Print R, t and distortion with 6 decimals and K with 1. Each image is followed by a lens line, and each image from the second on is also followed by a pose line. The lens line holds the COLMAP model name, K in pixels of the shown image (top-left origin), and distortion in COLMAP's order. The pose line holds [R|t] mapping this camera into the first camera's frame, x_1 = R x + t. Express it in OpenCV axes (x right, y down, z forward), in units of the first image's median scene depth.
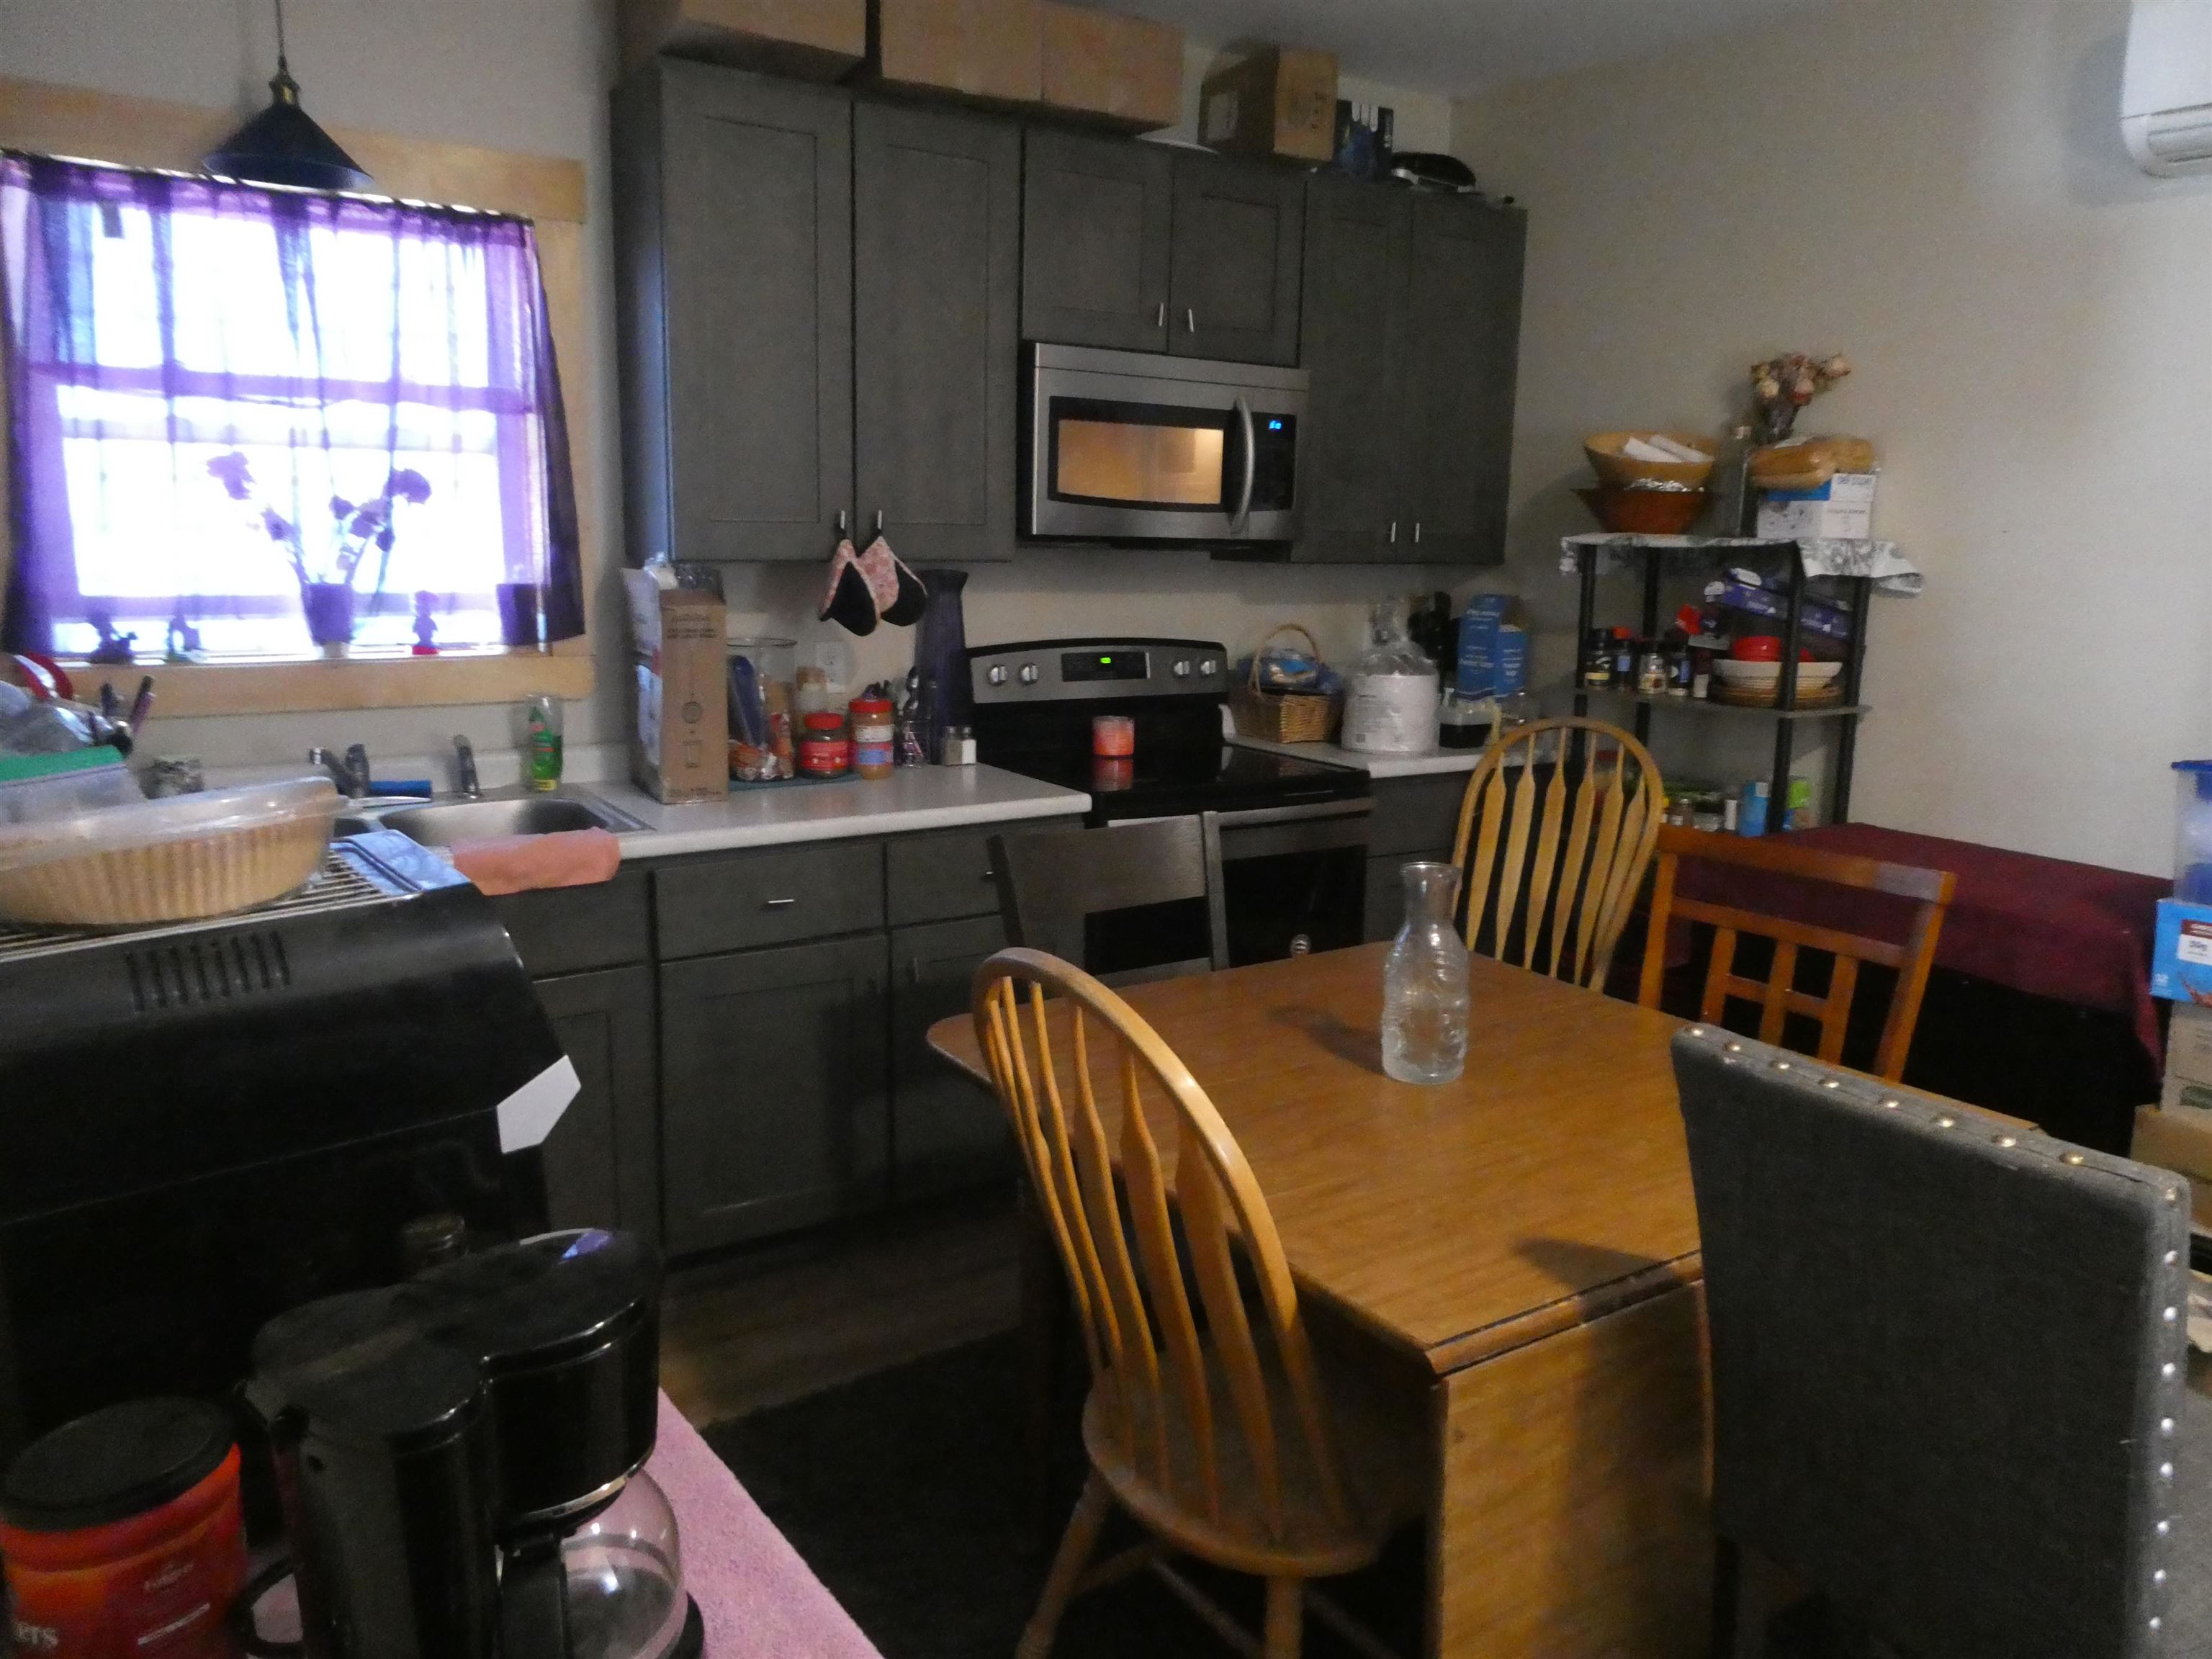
lens RADIAL K [[1557.4, 0, 1106.0], [0, 1557.4, 829.5], [0, 0, 1]] dist [-0.000157, 0.001000]
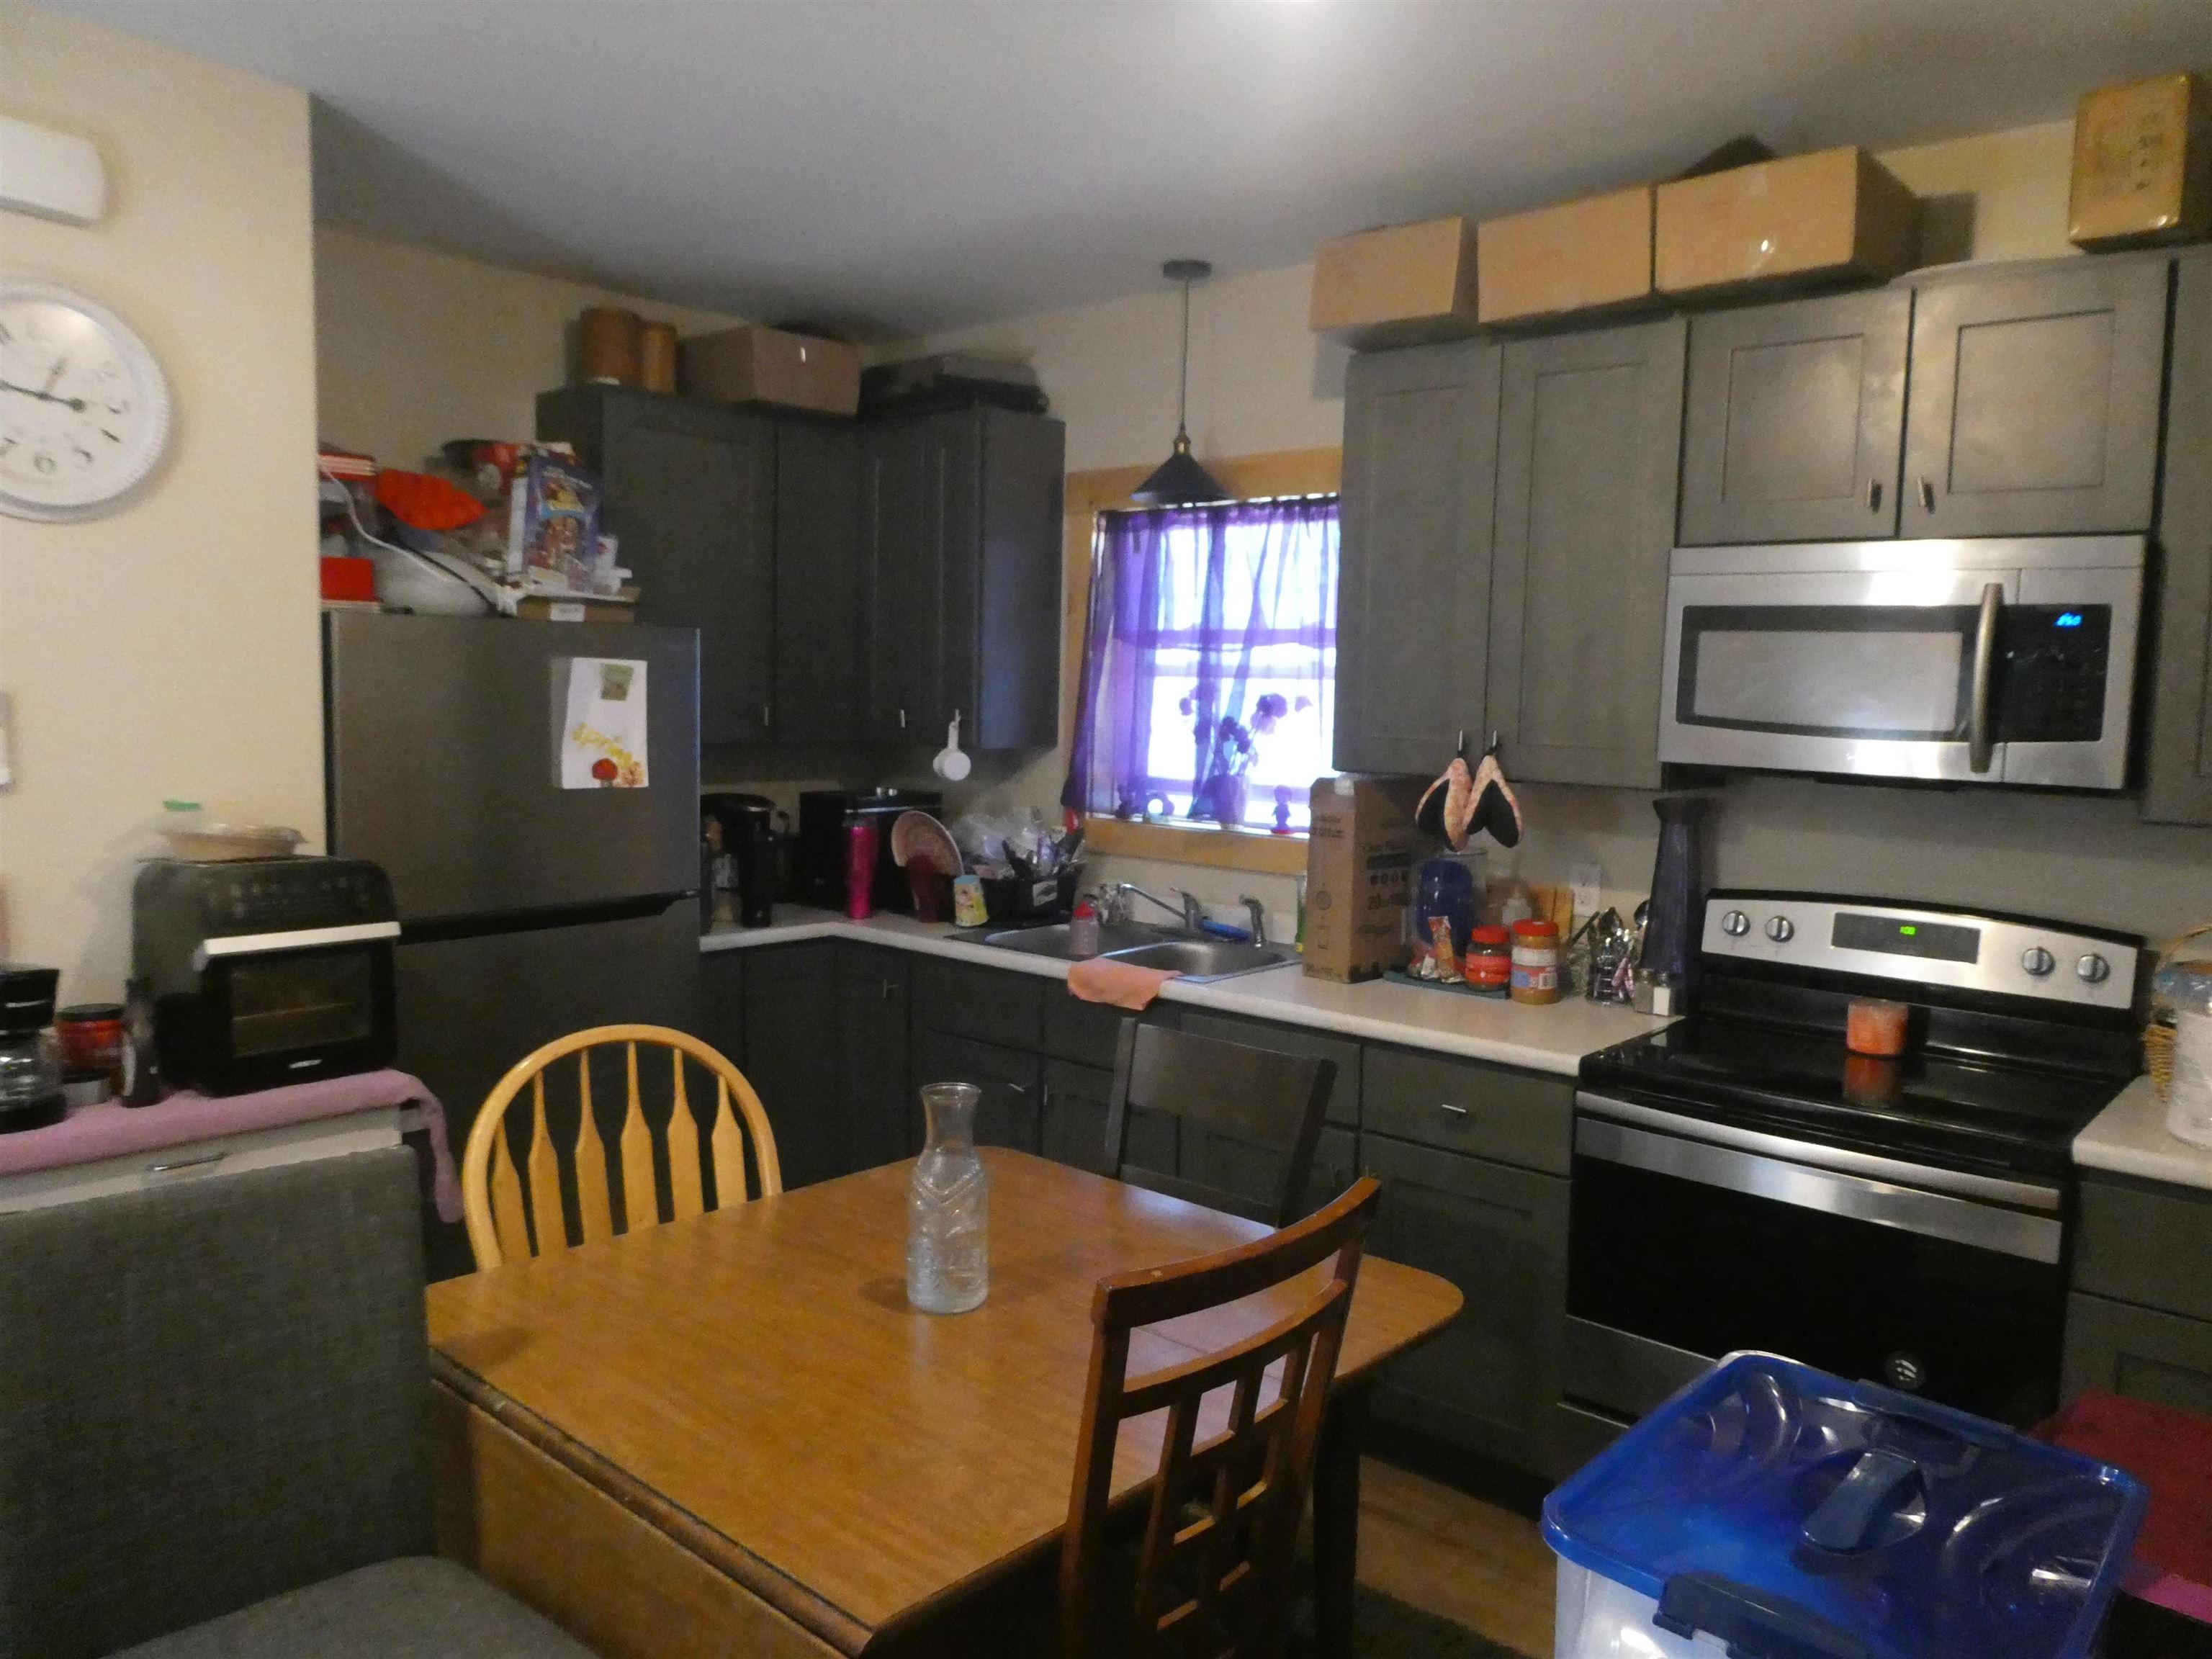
lens RADIAL K [[1557.4, 0, 1106.0], [0, 1557.4, 829.5], [0, 0, 1]] dist [-0.000157, 0.001000]
pose [[0.268872, 0.081044, -0.959760, 0.714046], [-0.196535, 0.980105, 0.027703, -0.115060], [0.942911, 0.181178, 0.279451, 0.468100]]
